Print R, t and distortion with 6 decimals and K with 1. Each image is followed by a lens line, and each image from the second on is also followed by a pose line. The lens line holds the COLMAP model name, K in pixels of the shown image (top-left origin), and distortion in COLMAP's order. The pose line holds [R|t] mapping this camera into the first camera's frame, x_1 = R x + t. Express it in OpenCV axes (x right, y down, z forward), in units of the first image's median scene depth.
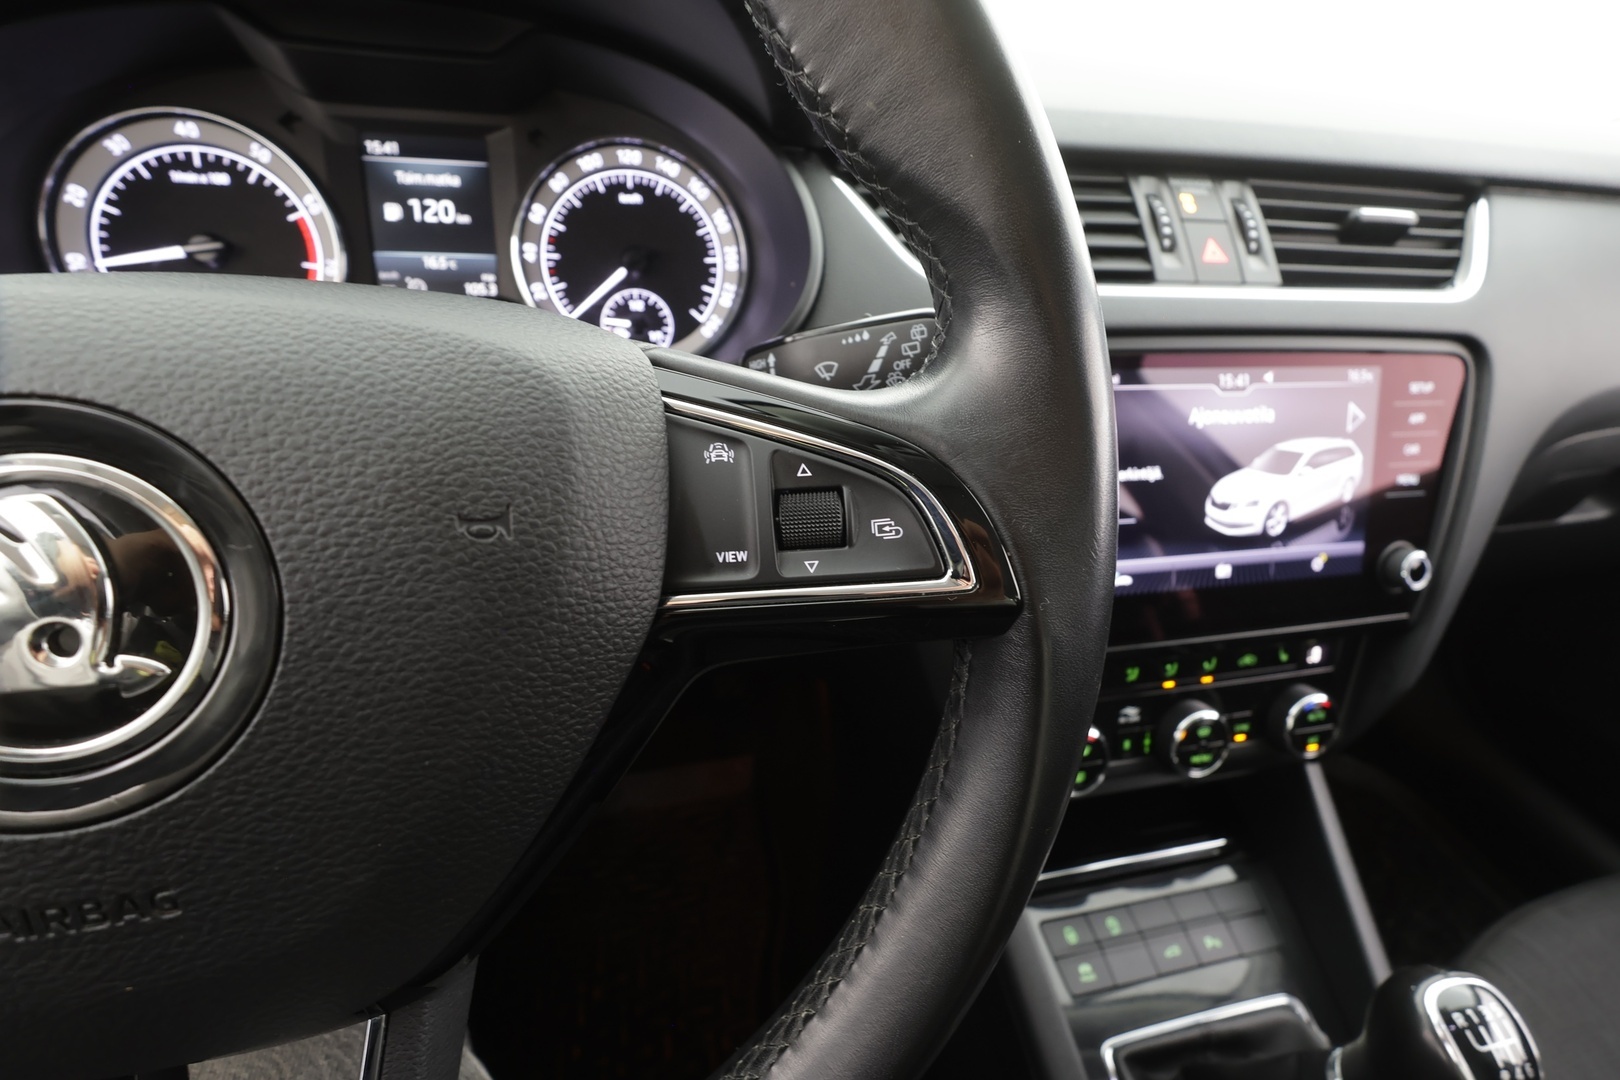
lens RADIAL K [[757.7, 0, 810.0], [0, 757.7, 540.0], [0, 0, 1]] dist [0.001317, 0.000333]
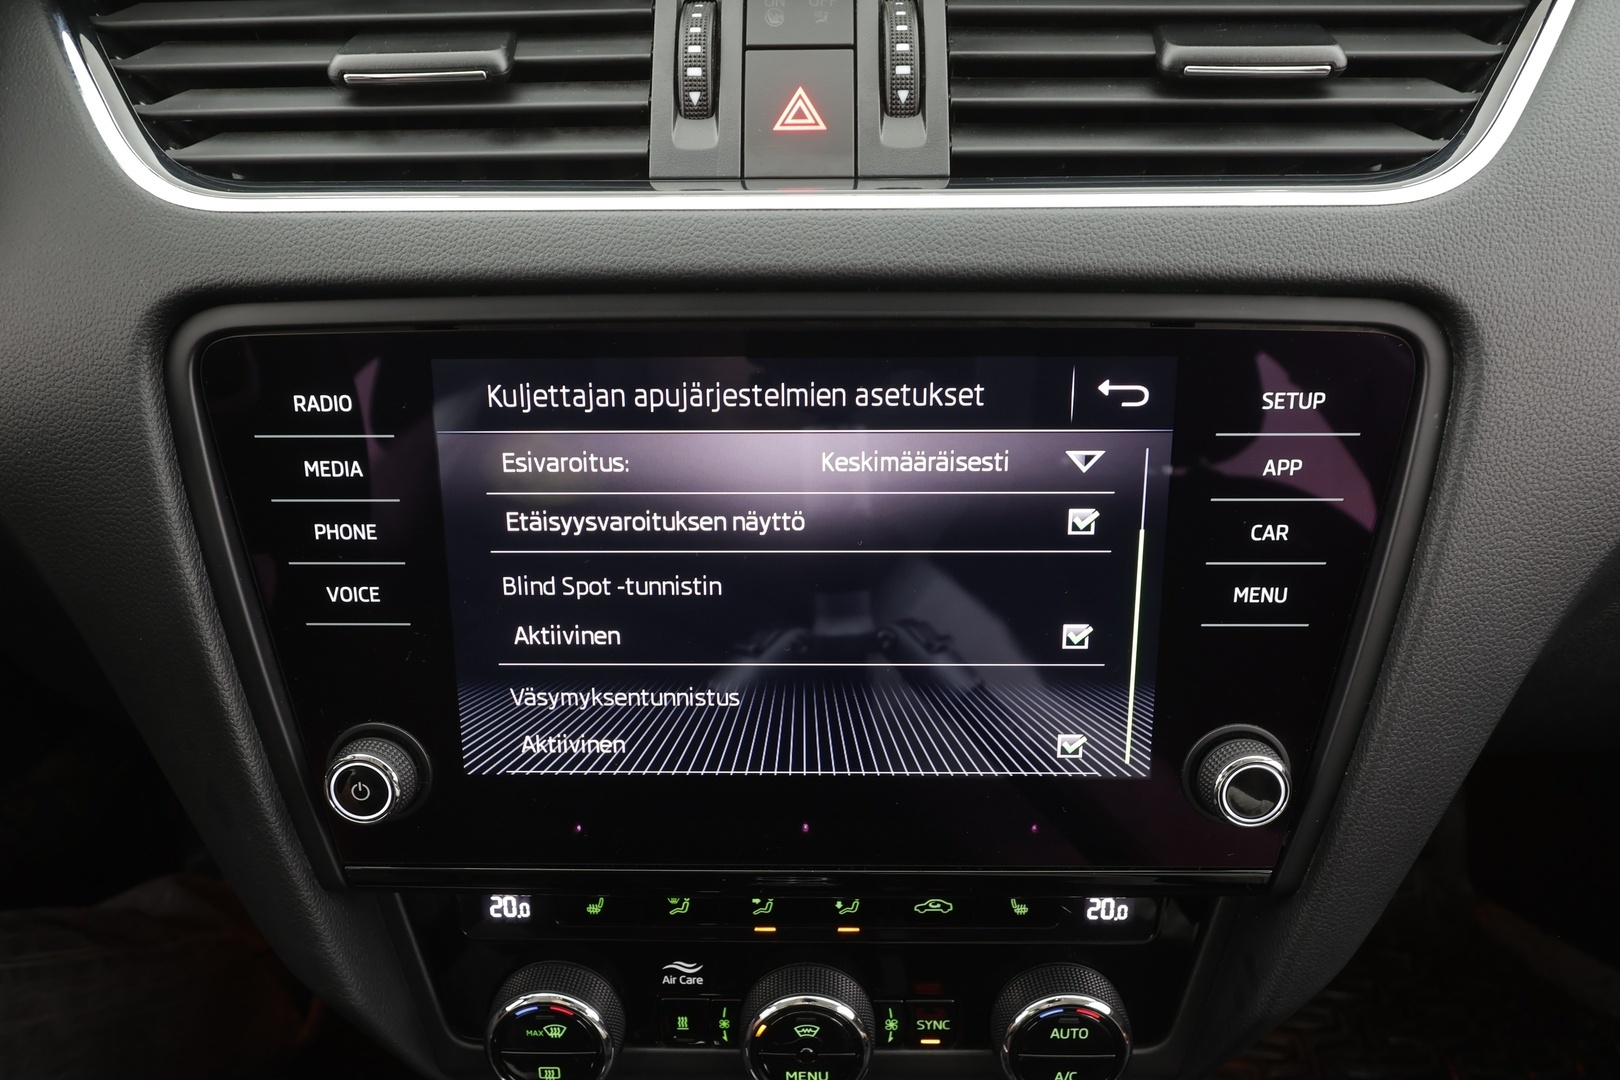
lens RADIAL K [[1045.8, 0, 810.0], [0, 1045.8, 540.0], [0, 0, 1]] dist [-0.000011, 0.000720]
pose [[0.966754, 0.079593, -0.243007, 0.709440], [-0.063484, 0.995278, 0.073427, -0.151592], [0.247703, -0.055558, 0.967242, 0.326046]]
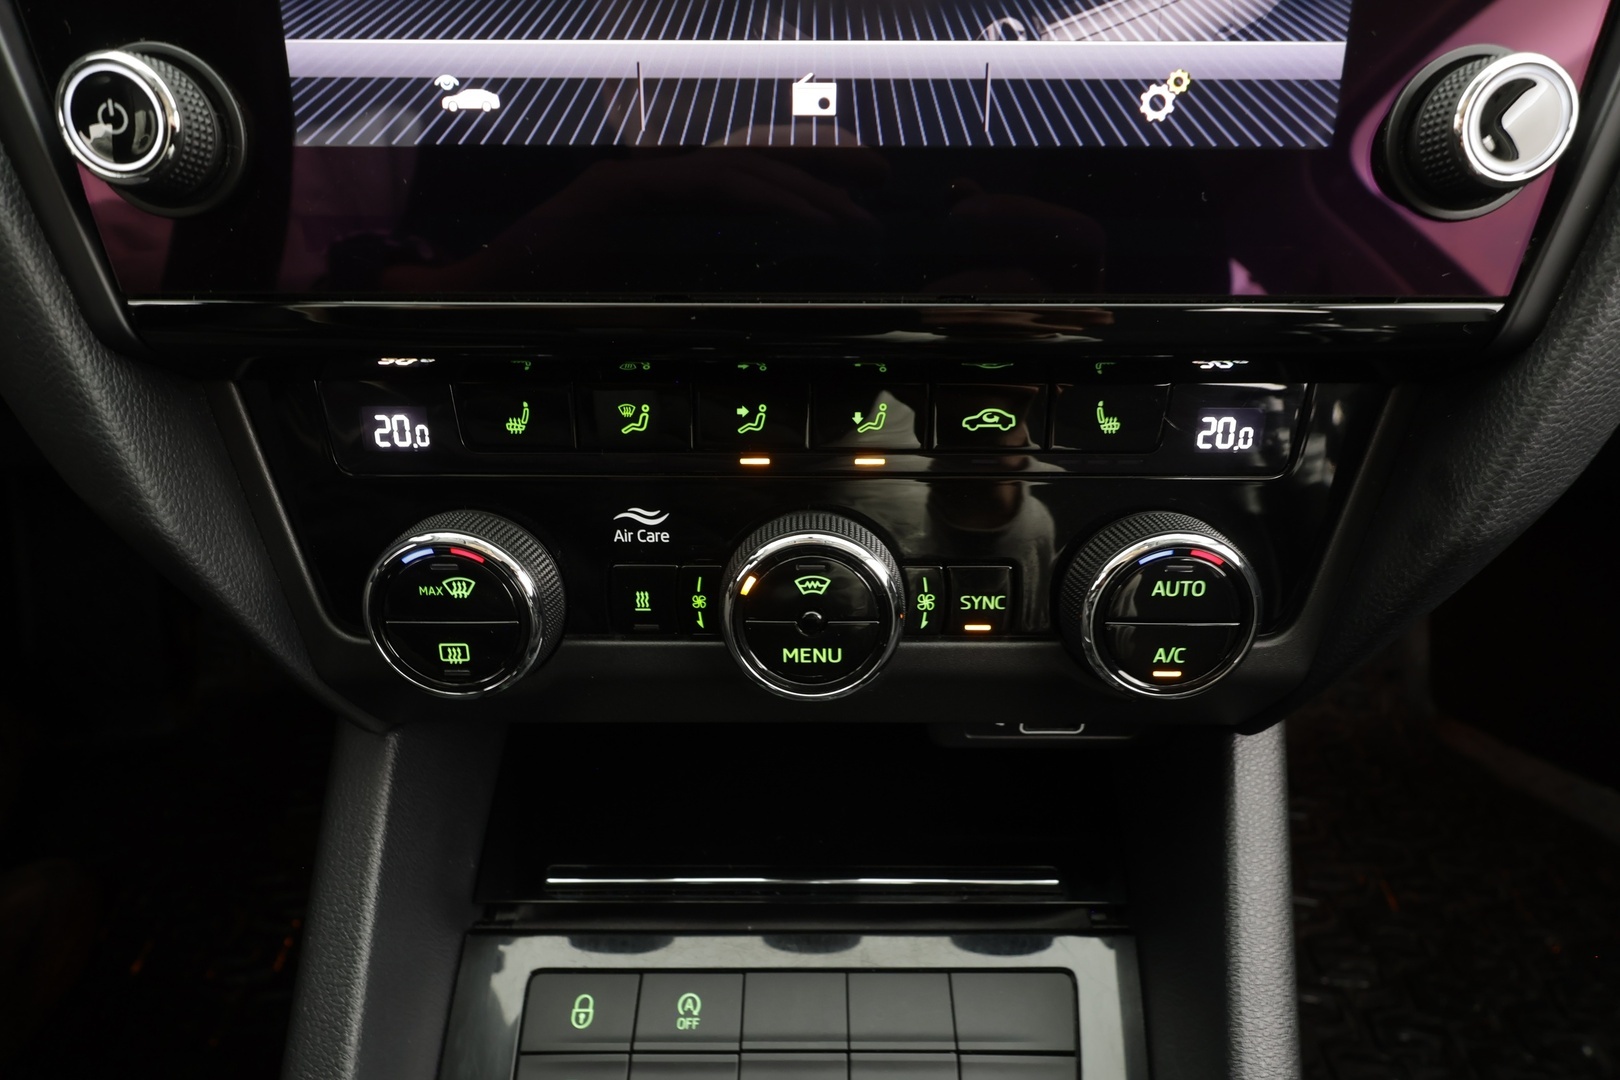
lens RADIAL K [[860.1, 0, 811.2], [0, 860.1, 544.7], [0, 0, 1]] dist [0.001249, 0.003755]
pose [[0.969486, 0.088246, -0.228712, 0.649428], [-0.068925, 0.993450, 0.091144, 0.204456], [0.235257, -0.072599, 0.969218, 0.614754]]
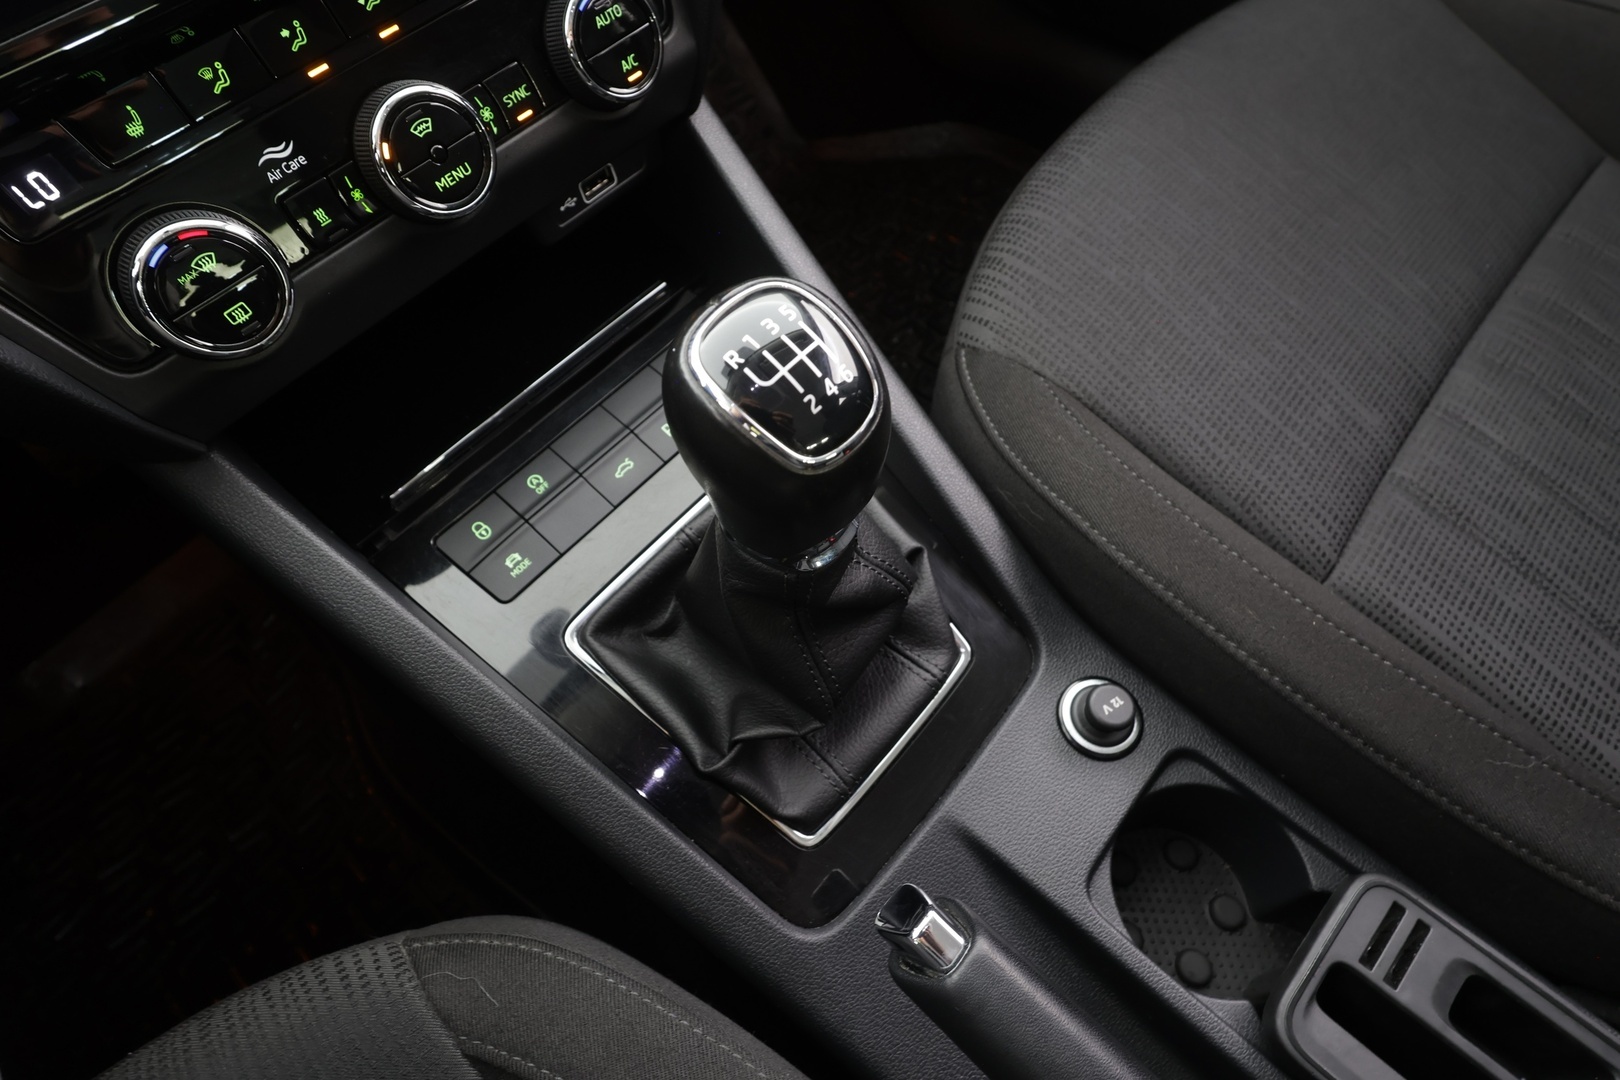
lens RADIAL K [[860.1, 0, 811.2], [0, 860.1, 544.7], [0, 0, 1]] dist [0.001249, 0.003755]
pose [[0.812772, -0.553003, 0.183273, 0.491840], [0.407969, 0.764843, 0.498574, 0.304561], [-0.415888, -0.330458, 0.847251, 0.253734]]
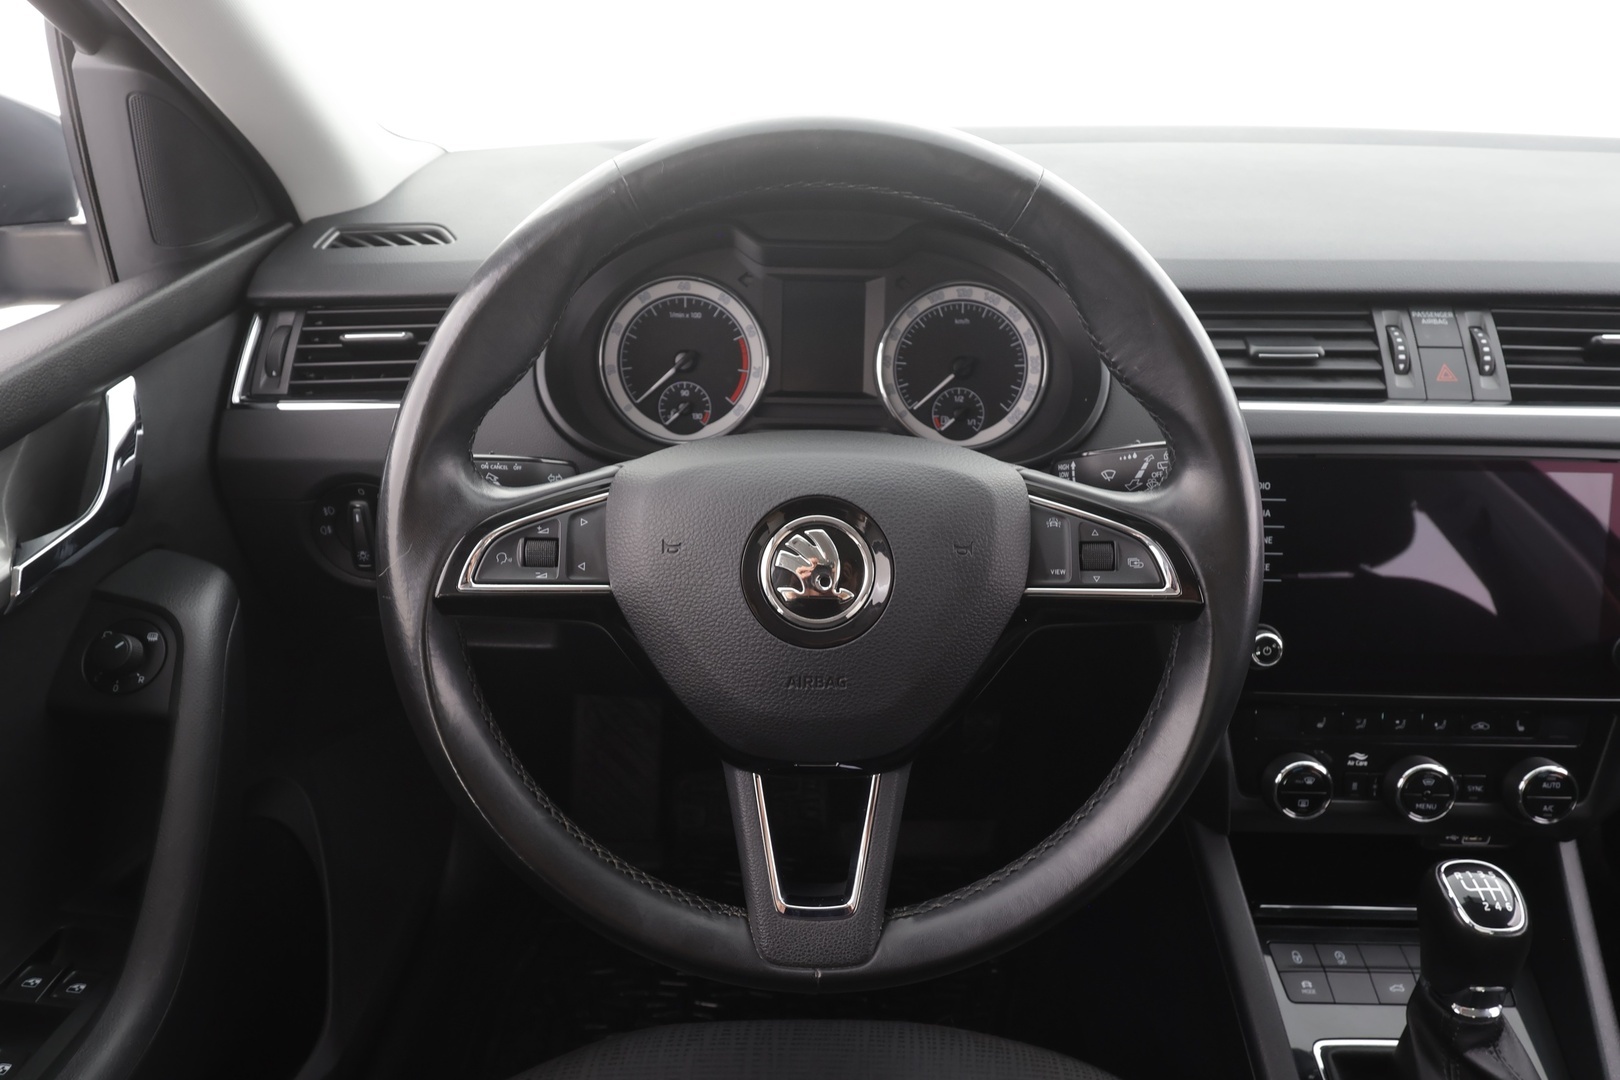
lens RADIAL K [[1002.8, 0, 810.8], [0, 1002.8, 544.7], [0, 0, 1]] dist [0.001265, 0.001496]
pose [[0.967488, 0.067071, -0.243862, -0.037201], [-0.083490, 0.994841, -0.057618, 0.065975], [0.238740, 0.076105, 0.968097, -0.750699]]
